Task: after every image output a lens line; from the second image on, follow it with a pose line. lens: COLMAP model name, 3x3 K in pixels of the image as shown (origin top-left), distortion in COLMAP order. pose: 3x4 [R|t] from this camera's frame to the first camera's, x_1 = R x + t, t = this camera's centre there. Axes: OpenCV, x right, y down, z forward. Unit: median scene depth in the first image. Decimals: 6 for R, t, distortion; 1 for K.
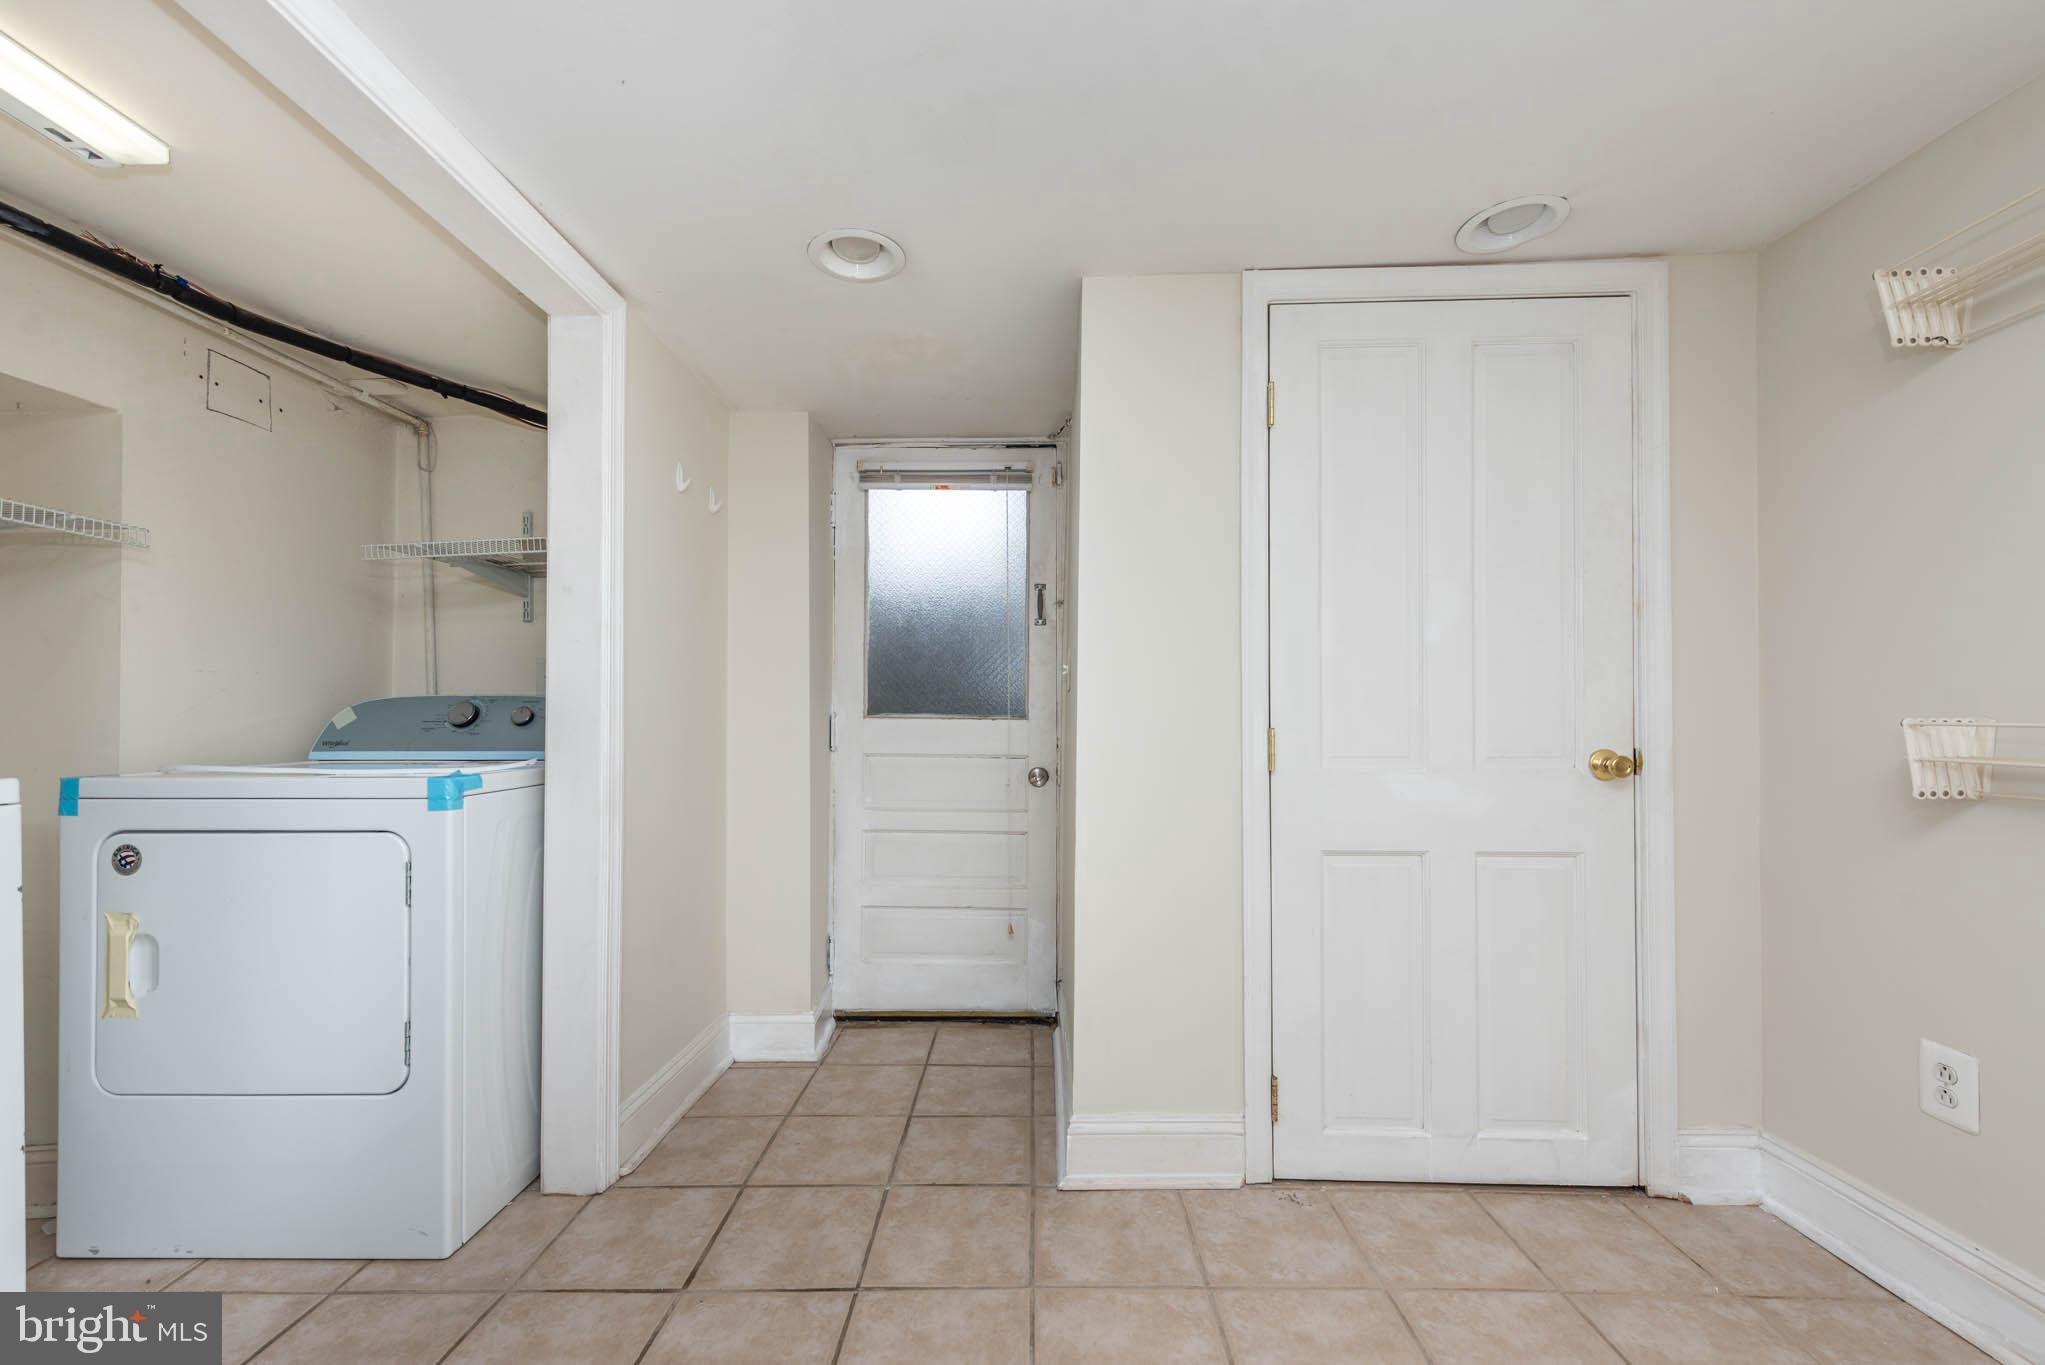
lens RADIAL K [[808.6, 0, 1010.4], [0, 808.6, 696.7], [0, 0, 1]] dist [0.021645, -0.007021]
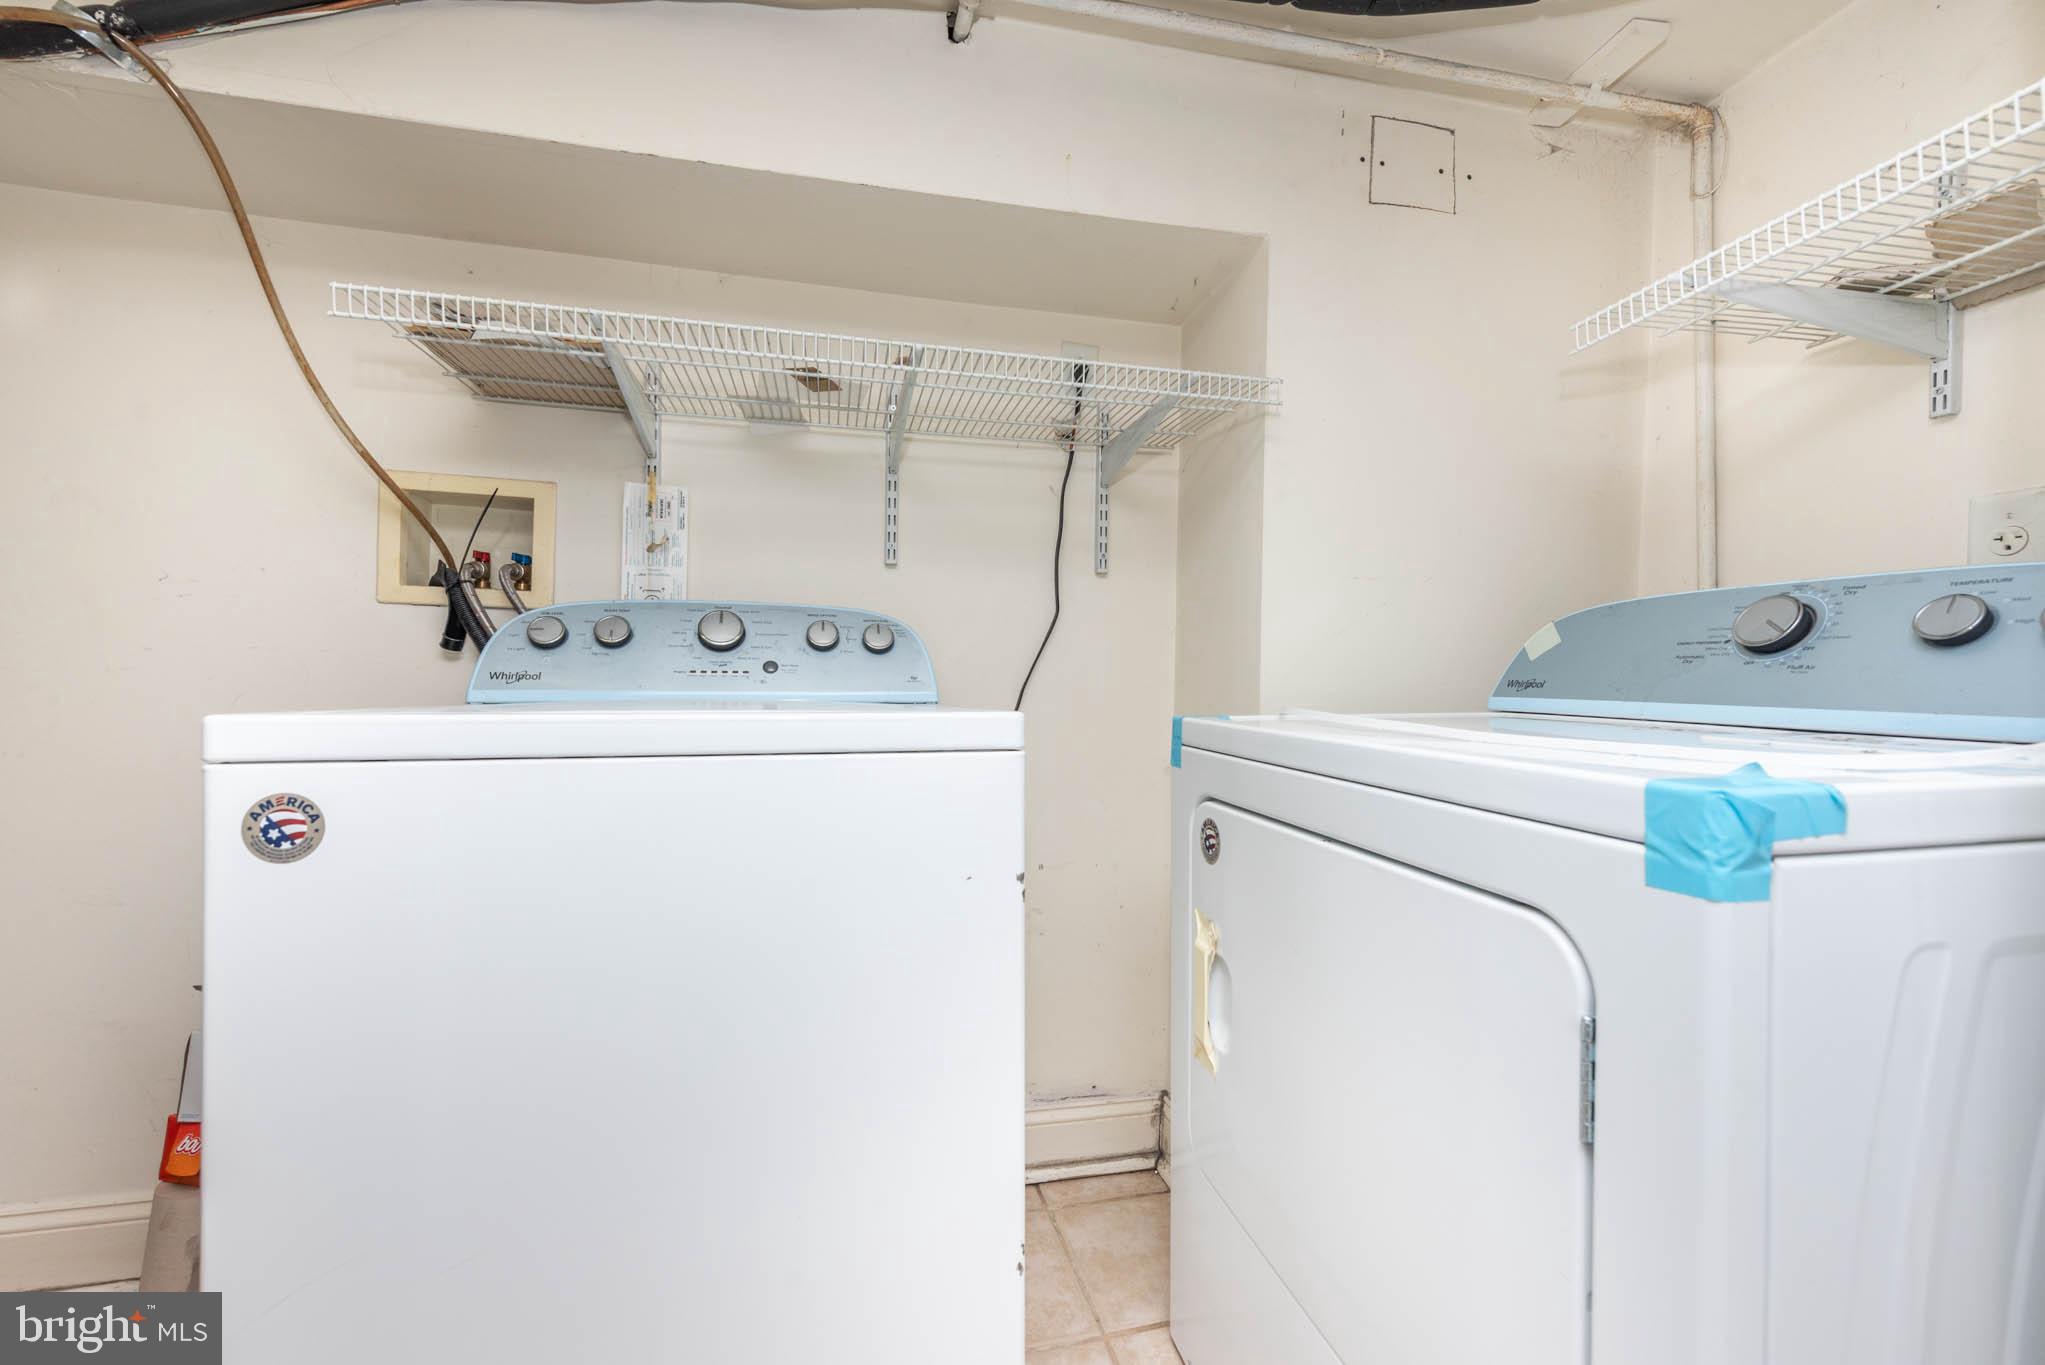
lens RADIAL K [[808.6, 0, 1010.4], [0, 808.6, 696.7], [0, 0, 1]] dist [0.021645, -0.007021]
pose [[0.230802, 0.033000, -0.972441, -0.332027], [0.020219, 0.999046, 0.038702, 0.035373], [0.972791, -0.028594, 0.229915, 0.493229]]
